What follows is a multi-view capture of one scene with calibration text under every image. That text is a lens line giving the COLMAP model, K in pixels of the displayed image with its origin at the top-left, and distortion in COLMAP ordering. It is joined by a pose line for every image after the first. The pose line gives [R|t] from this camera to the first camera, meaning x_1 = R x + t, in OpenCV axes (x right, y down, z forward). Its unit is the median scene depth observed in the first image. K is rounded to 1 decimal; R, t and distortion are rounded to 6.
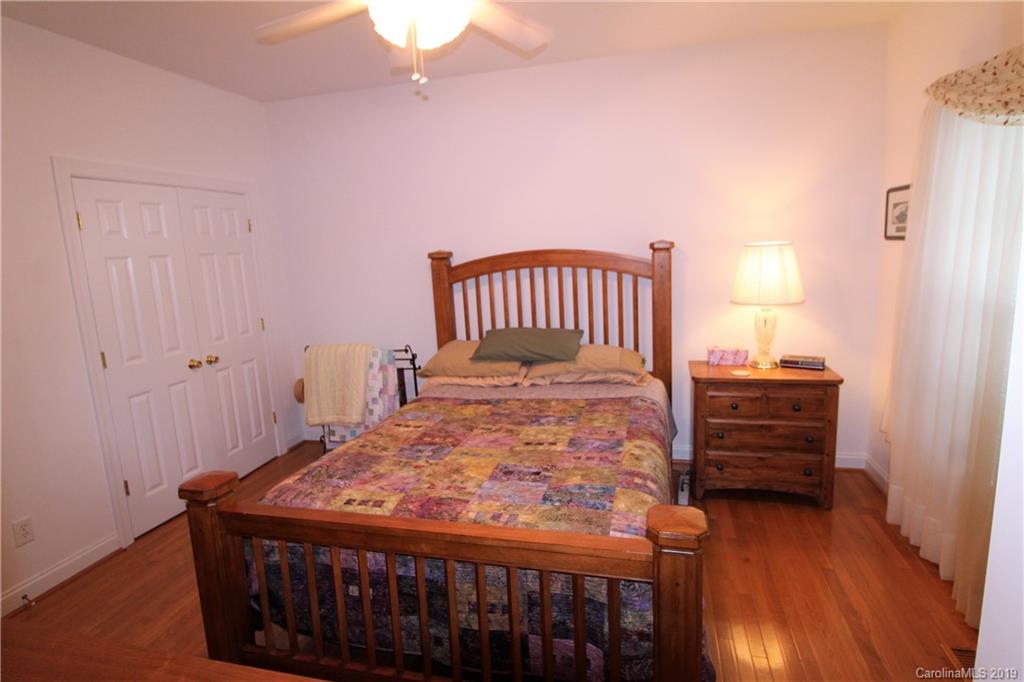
lens RADIAL K [[520.3, 0, 511.4], [0, 520.3, 335.2], [0, 0, 1]] dist [-0.001950, -0.008824]
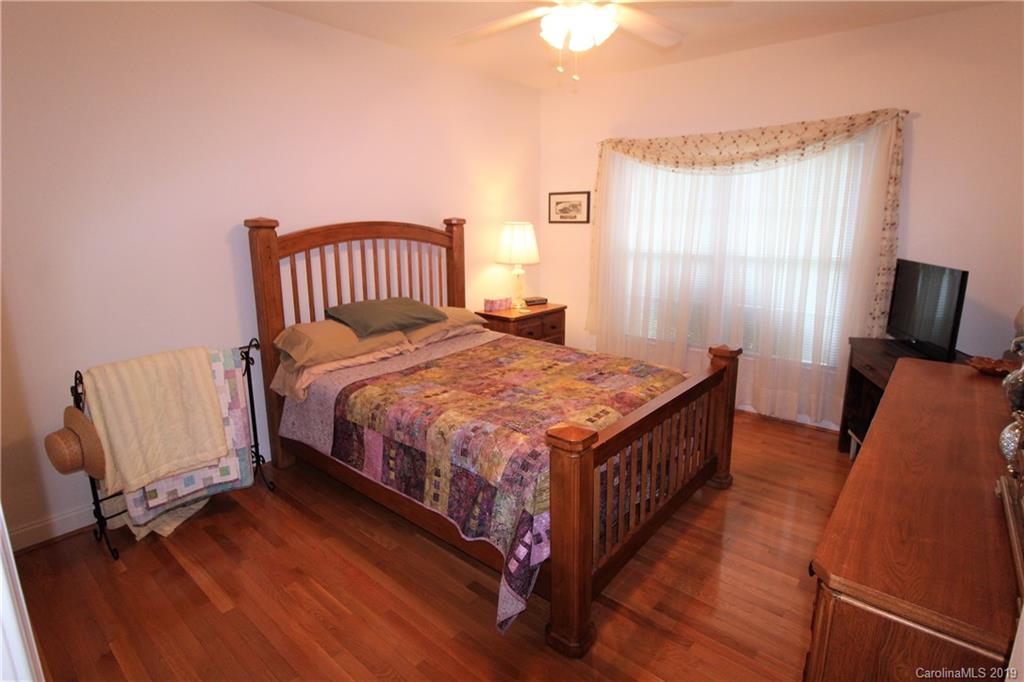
lens RADIAL K [[520.3, 0, 517.0], [0, 520.3, 343.3], [0, 0, 1]] dist [-0.001950, -0.008824]
pose [[0.427008, -0.164545, 0.889151, -0.977004], [0.138108, 0.983635, 0.115705, -0.012958], [-0.893639, 0.073392, 0.442745, 0.415112]]
